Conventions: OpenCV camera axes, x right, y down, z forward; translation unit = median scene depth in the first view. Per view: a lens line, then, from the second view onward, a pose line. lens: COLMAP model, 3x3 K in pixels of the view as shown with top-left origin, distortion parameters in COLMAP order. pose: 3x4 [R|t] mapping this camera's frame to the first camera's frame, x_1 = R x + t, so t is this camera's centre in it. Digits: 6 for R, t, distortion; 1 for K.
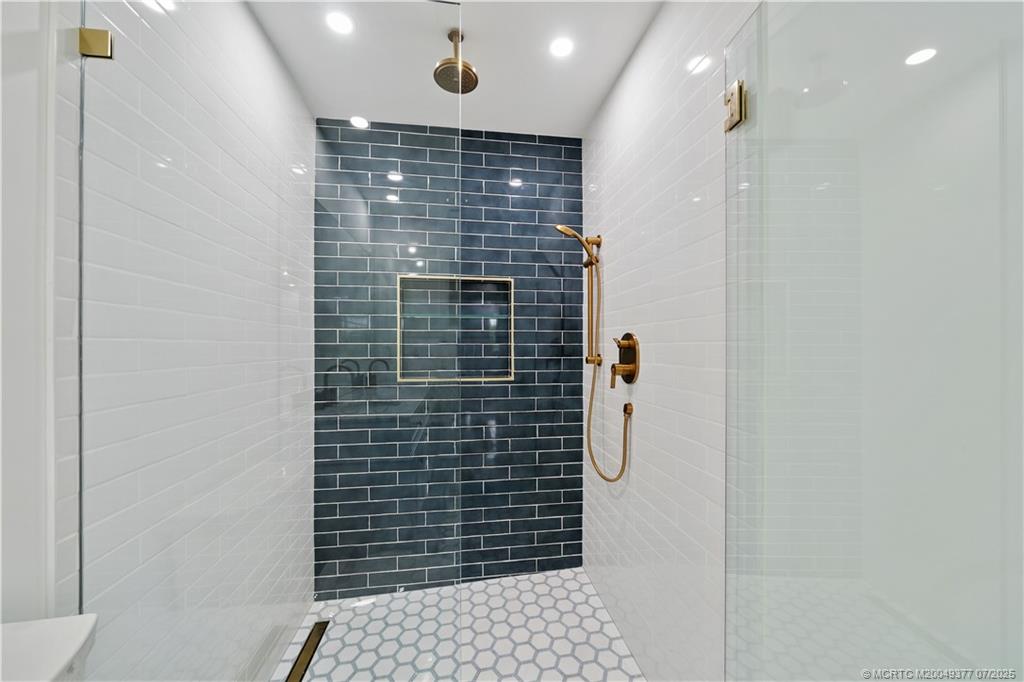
lens RADIAL K [[380.8, 0, 511.3], [0, 380.8, 353.2], [0, 0, 1]] dist [-0.000600, -0.000054]
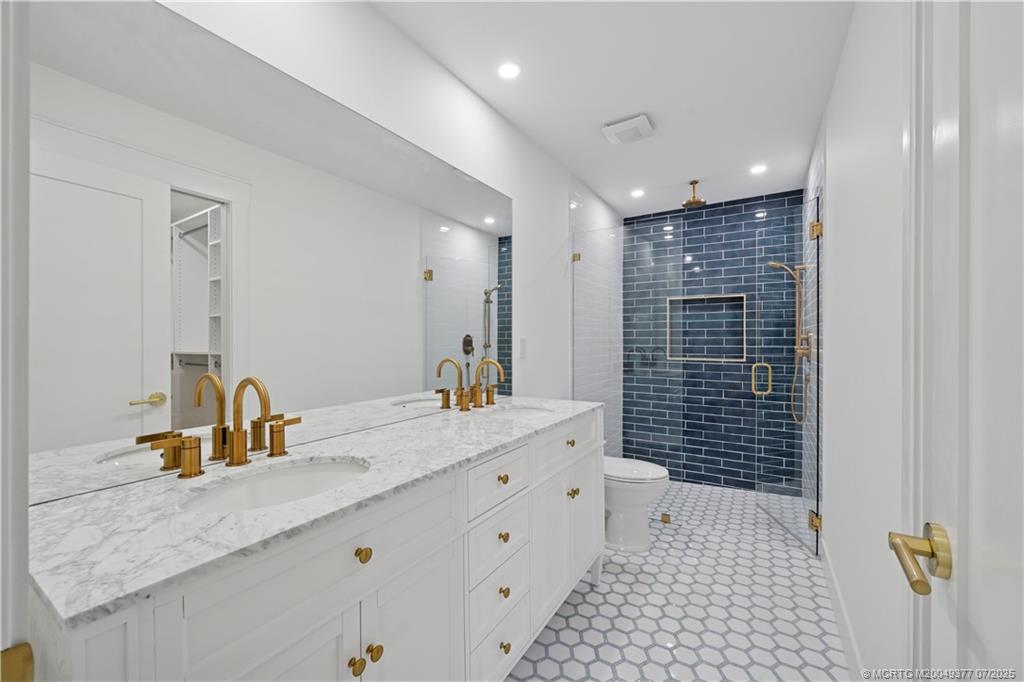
lens RADIAL K [[406.1, 0, 512.0], [0, 406.1, 341.0], [0, 0, 1]] dist [-0.000788, -0.000066]
pose [[0.764138, 0.005057, -0.645033, 0.345228], [0.001885, 0.999947, 0.010073, -0.028743], [0.645050, -0.008913, 0.764088, -0.850320]]
